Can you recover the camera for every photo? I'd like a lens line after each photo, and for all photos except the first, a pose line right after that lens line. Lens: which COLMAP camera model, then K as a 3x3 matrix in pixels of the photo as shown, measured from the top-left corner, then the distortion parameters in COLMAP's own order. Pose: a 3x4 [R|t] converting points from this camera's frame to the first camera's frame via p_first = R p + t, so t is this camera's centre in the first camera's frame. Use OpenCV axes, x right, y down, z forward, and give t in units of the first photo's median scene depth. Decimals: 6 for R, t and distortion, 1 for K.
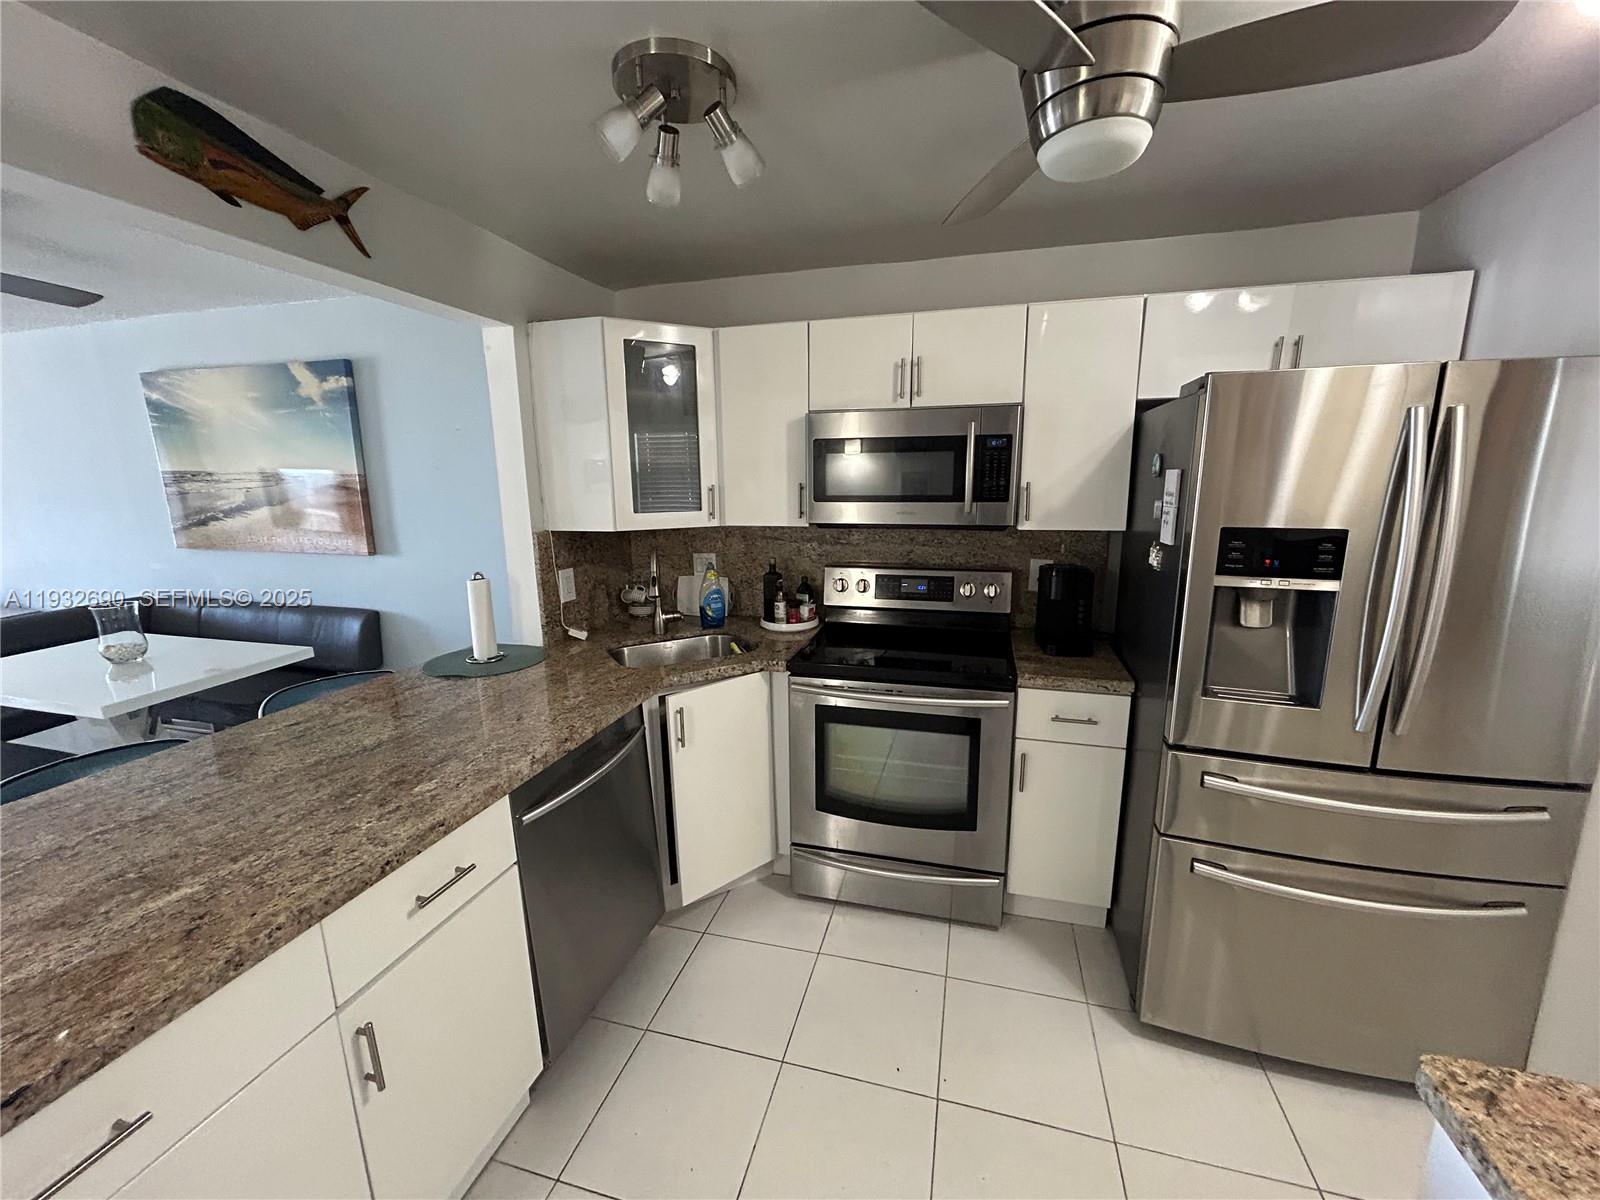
lens RADIAL K [[636.0, 0, 800.2], [0, 636.0, 600.3], [0, 0, 1]] dist [-0.003454, 0.000375]
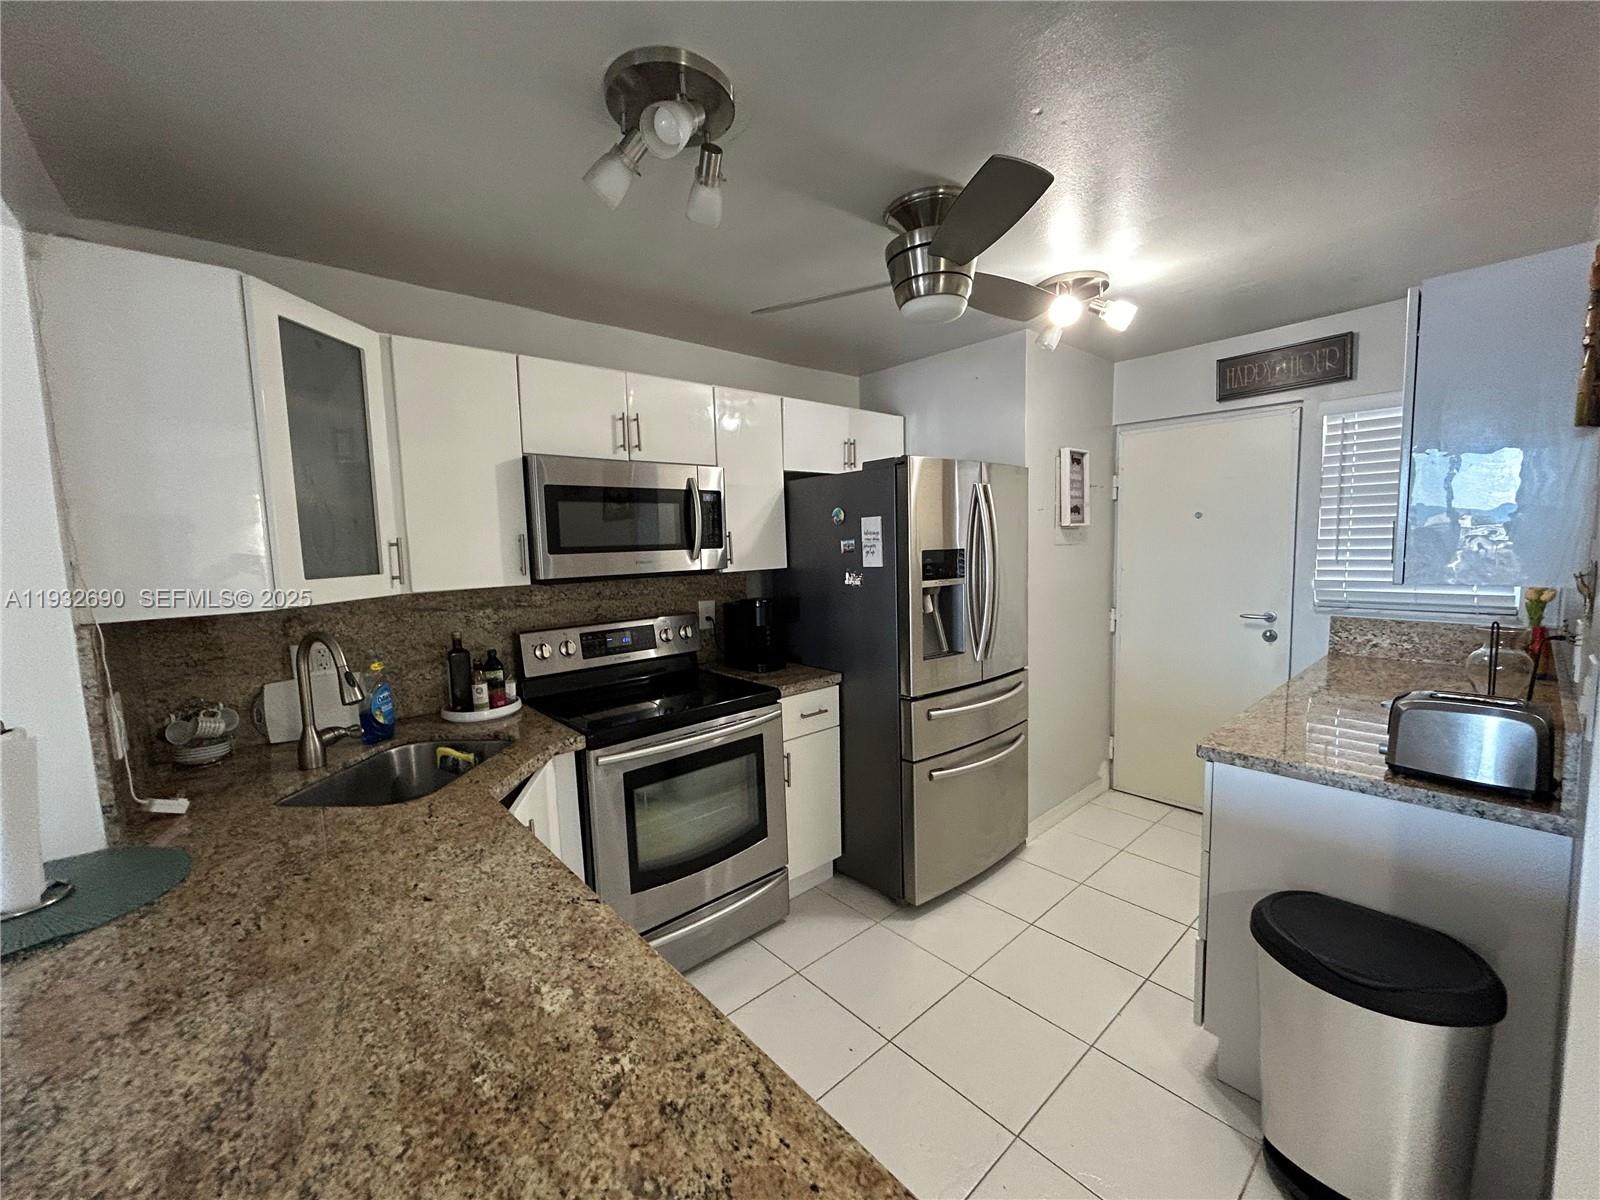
lens RADIAL K [[636.0, 0, 796.0], [0, 636.0, 597.2], [0, 0, 1]] dist [-0.003454, 0.000375]
pose [[0.548496, -0.080072, 0.832310, -0.563631], [0.186262, 0.982093, -0.028266, -0.009115], [-0.815143, 0.170531, 0.553589, 0.259194]]
